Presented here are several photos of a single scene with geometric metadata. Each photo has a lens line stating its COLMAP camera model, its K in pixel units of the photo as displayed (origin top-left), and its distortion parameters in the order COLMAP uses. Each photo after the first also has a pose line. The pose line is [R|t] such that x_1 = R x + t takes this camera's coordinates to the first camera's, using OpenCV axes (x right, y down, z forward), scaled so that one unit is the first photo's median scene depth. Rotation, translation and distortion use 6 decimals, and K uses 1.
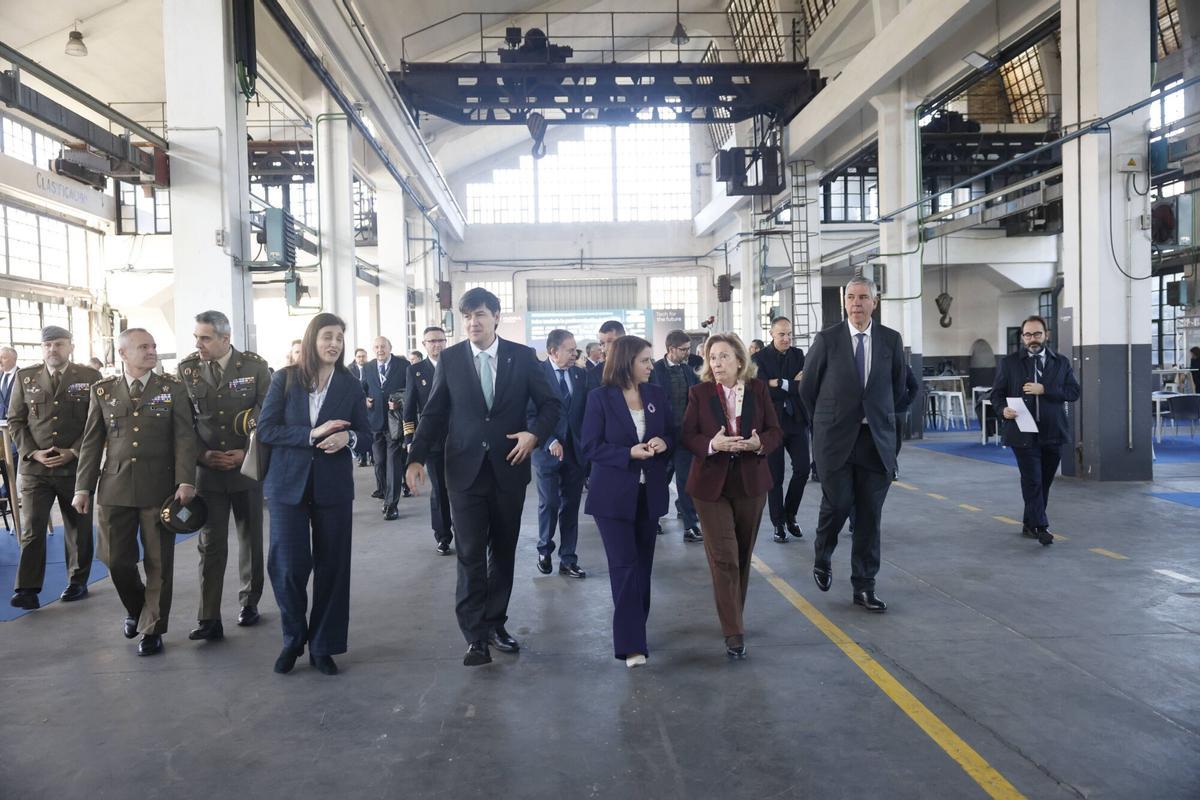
lens RADIAL K [[907.9, 0, 599.7], [0, 907.9, 396.4], [0, 0, 1]] dist [0.003259, 0.000510]
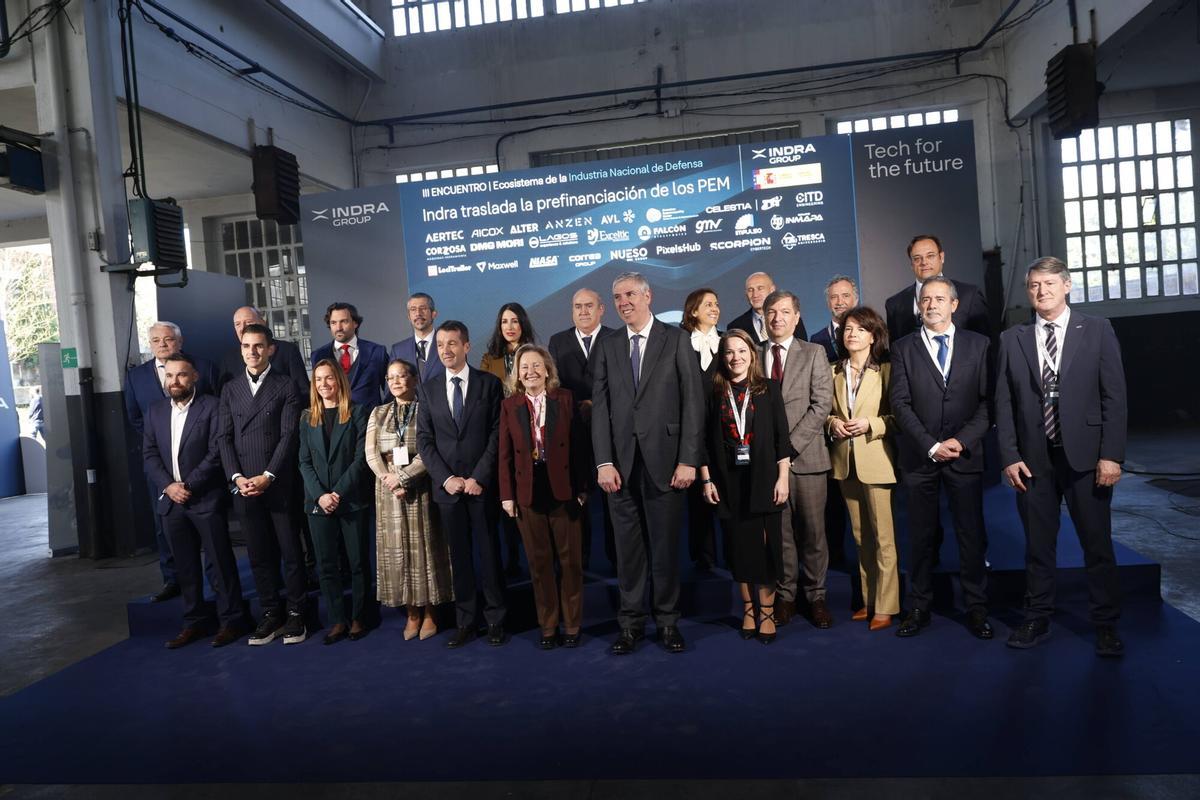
lens RADIAL K [[907.9, 0, 599.7], [0, 907.9, 396.4], [0, 0, 1]] dist [0.003259, 0.000510]
pose [[0.980673, -0.043798, -0.190687, 0.027868], [0.046898, 0.998830, 0.011771, -0.022446], [0.189948, -0.020487, 0.981580, 0.648974]]
